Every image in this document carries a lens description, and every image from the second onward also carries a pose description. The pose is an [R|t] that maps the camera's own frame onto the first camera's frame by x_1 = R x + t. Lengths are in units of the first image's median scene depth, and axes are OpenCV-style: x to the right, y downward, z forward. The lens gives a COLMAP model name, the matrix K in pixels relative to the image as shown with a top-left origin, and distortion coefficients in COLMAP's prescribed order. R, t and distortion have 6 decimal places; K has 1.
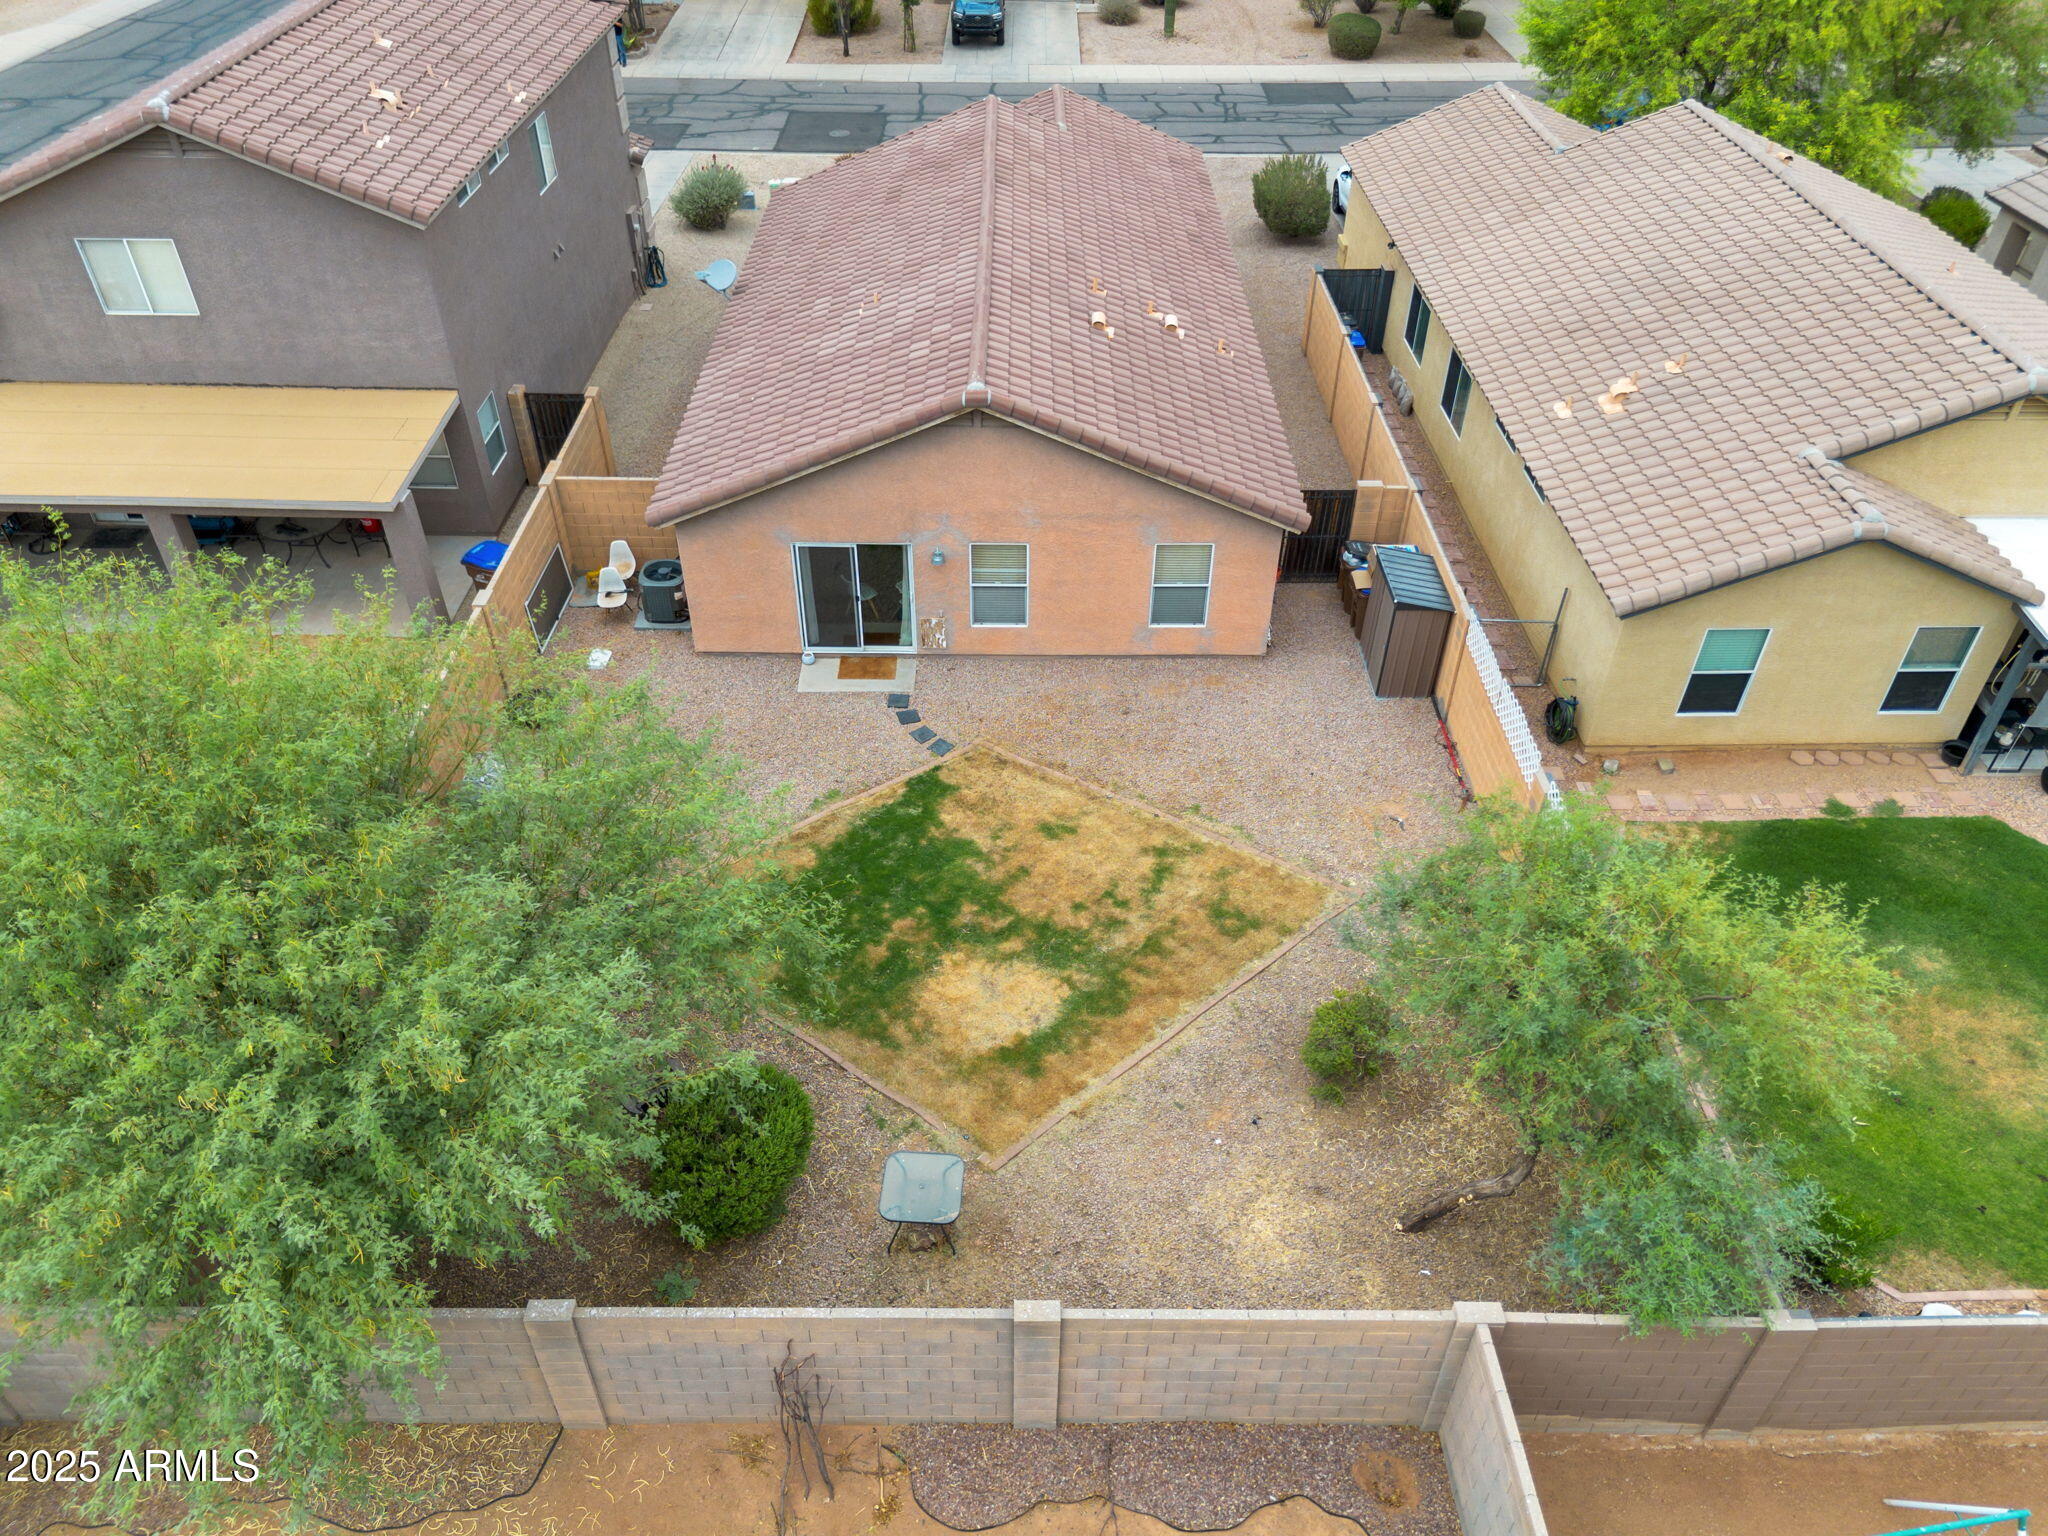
lens RADIAL K [[1434.6, 0, 1024.0], [0, 1434.6, 768.0], [0, 0, 1]] dist [0.069639, -0.053843]
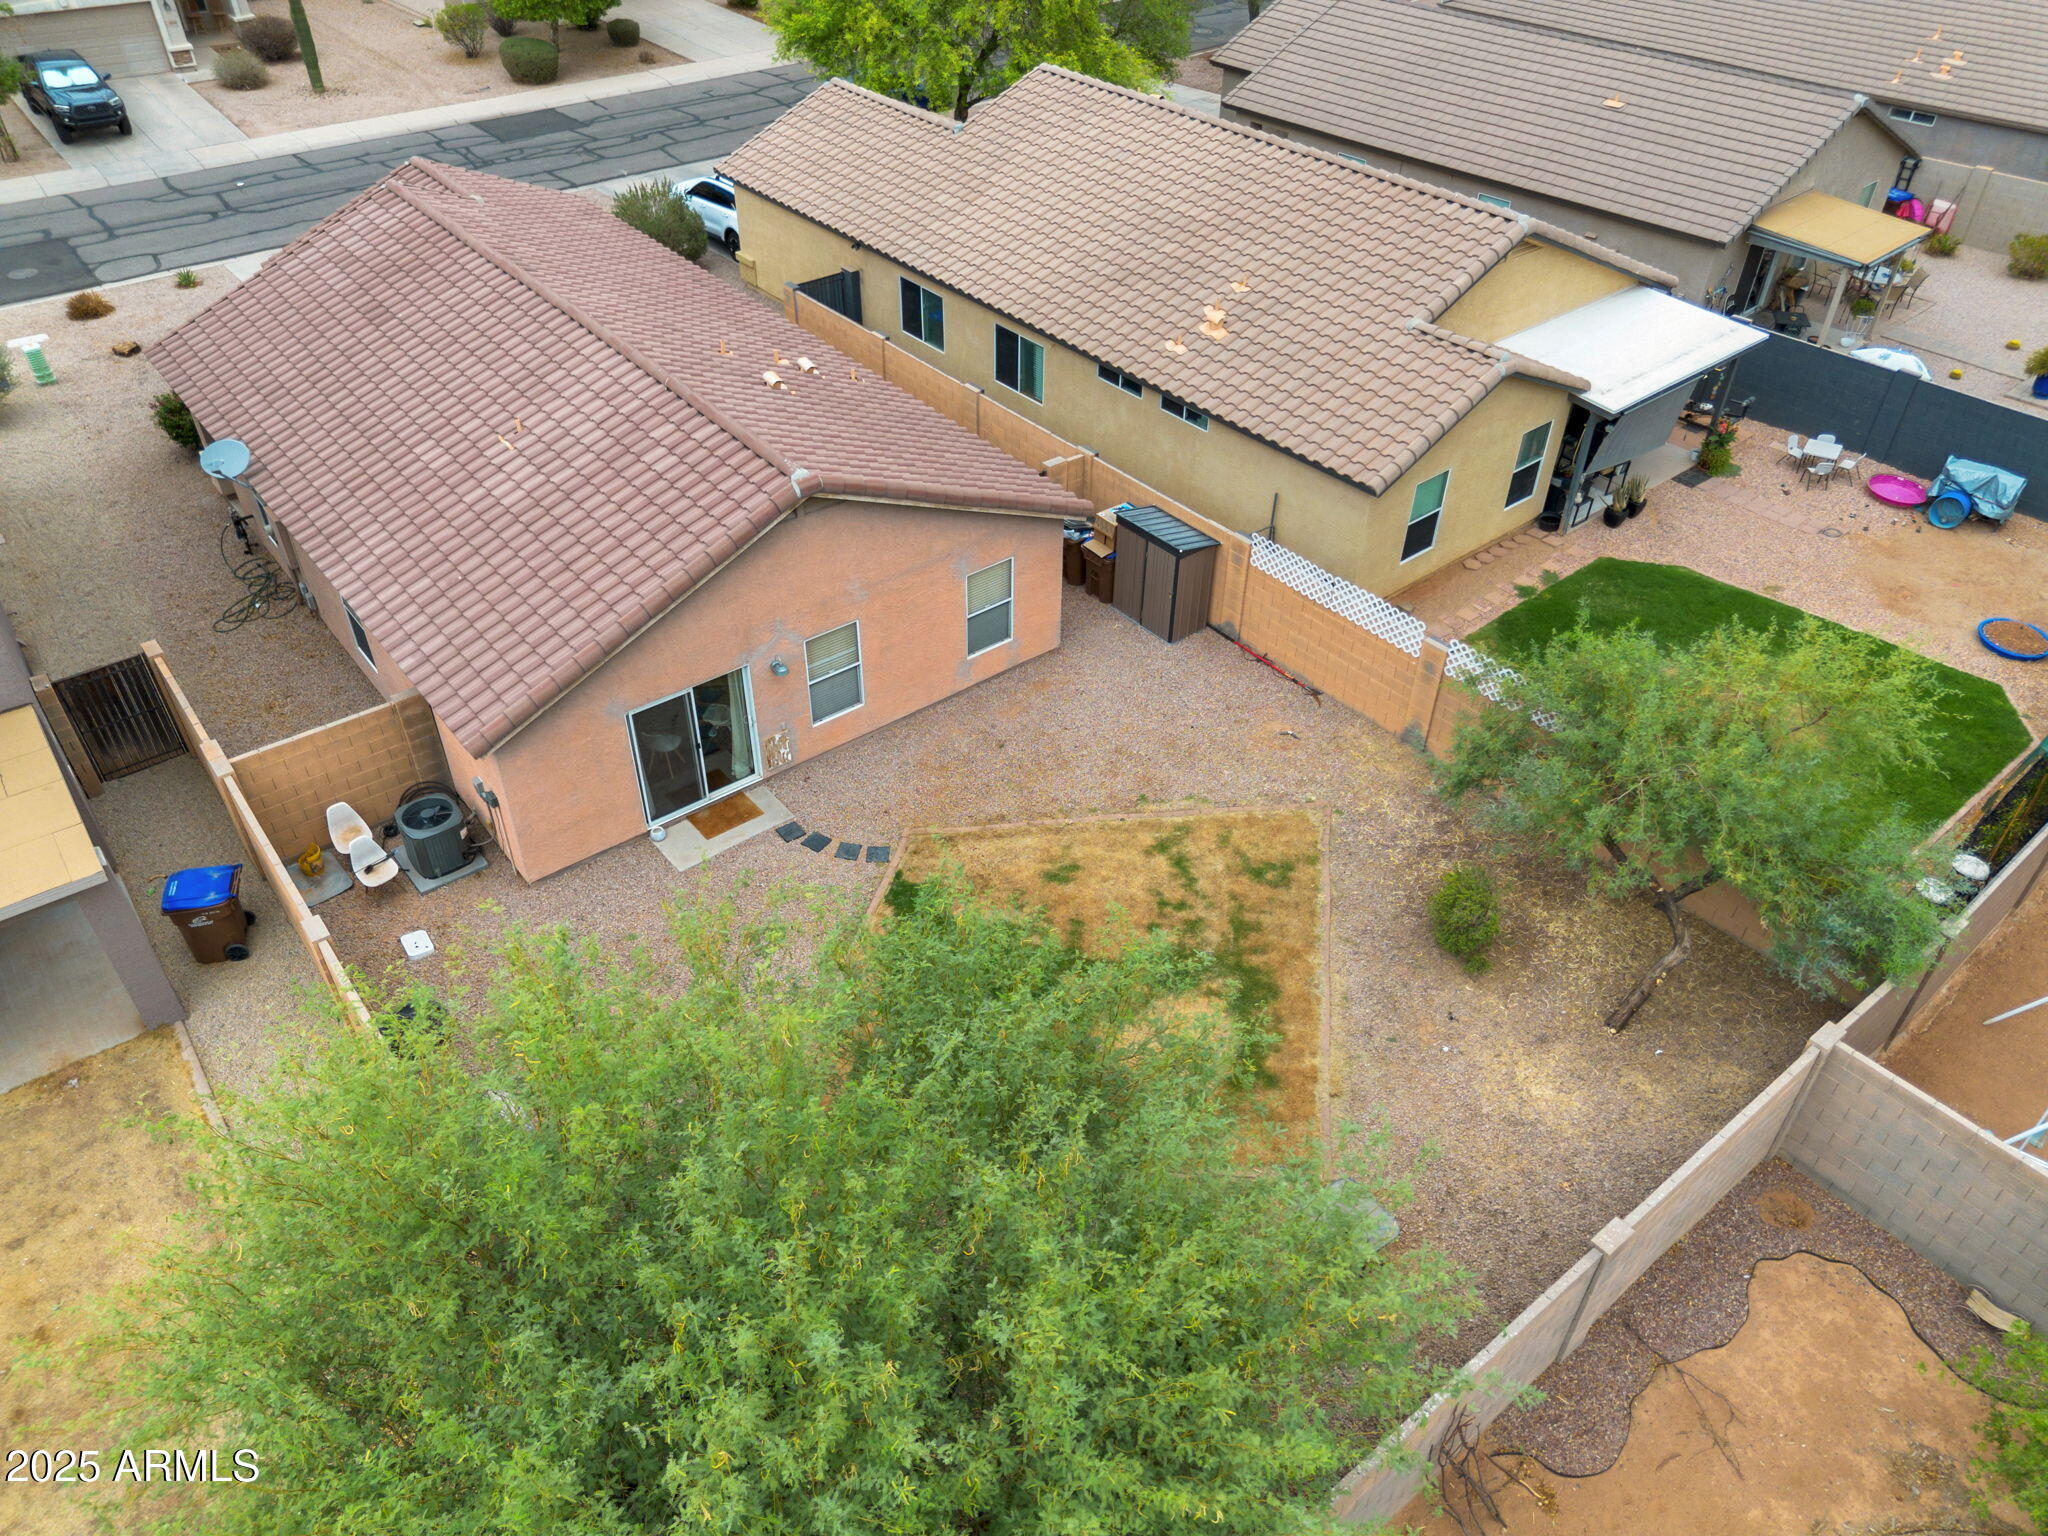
lens RADIAL K [[1434.6, 0, 1024.0], [0, 1434.6, 768.0], [0, 0, 1]] dist [0.069639, -0.053843]
pose [[0.783996, -0.393336, 0.480247, -0.413123], [0.393769, 0.913181, 0.105100, -0.127492], [-0.479892, 0.106709, 0.870814, 0.145038]]
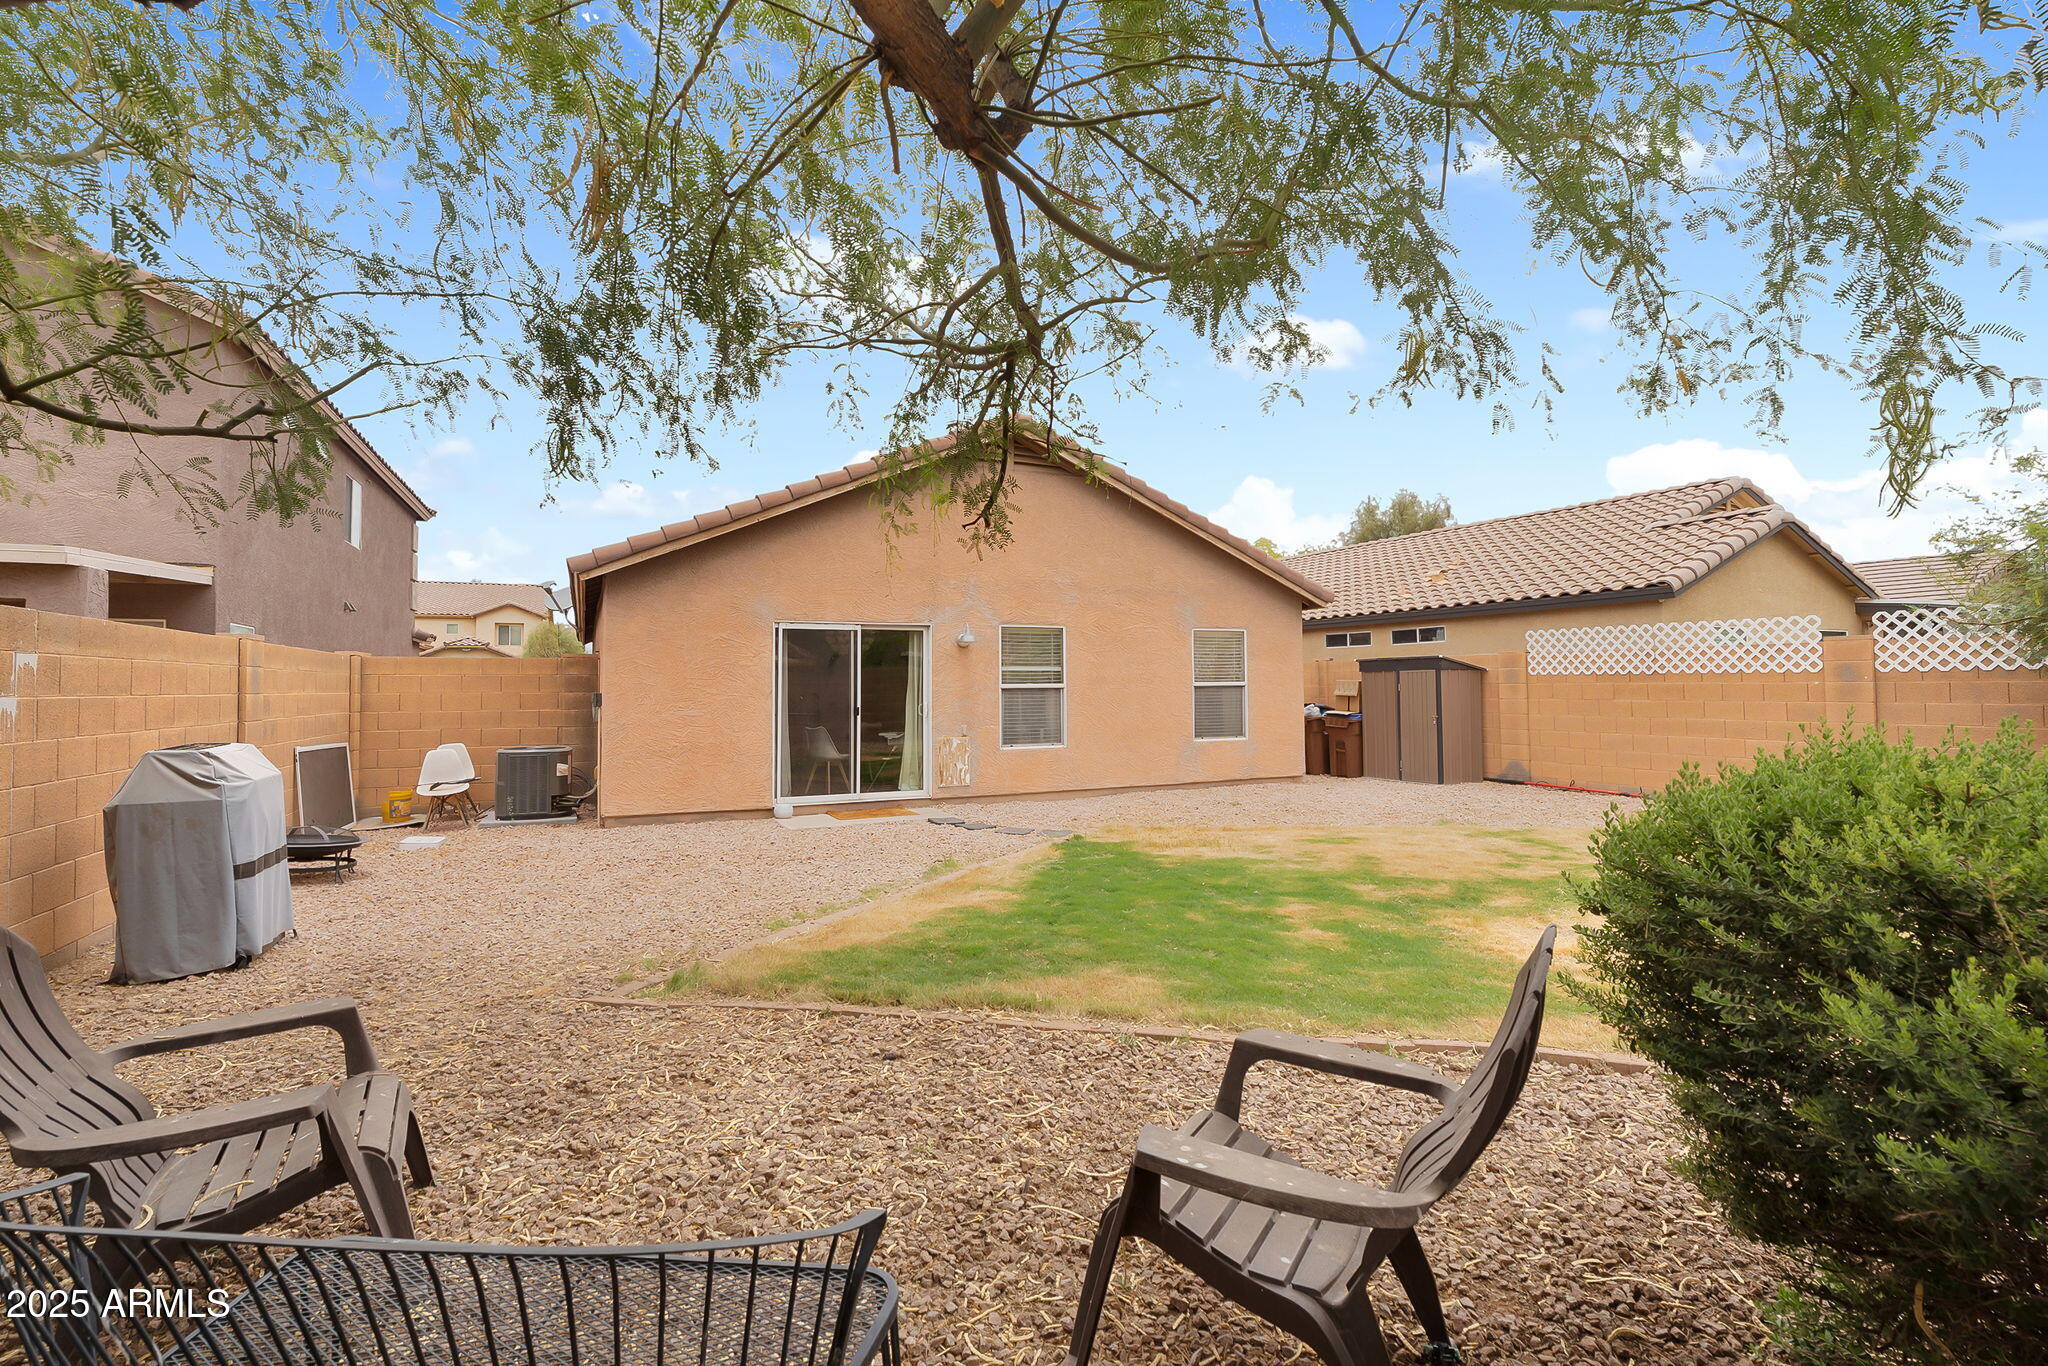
lens RADIAL K [[932.0, 0, 1024.0], [0, 932.0, 683.0], [0, 0, 1]] dist [0.006839, 0.000232]
pose [[0.908669, -0.011341, 0.417362, -0.250899], [0.276599, 0.765149, -0.581412, 0.180615], [-0.312750, 0.643753, 0.698405, 0.673477]]
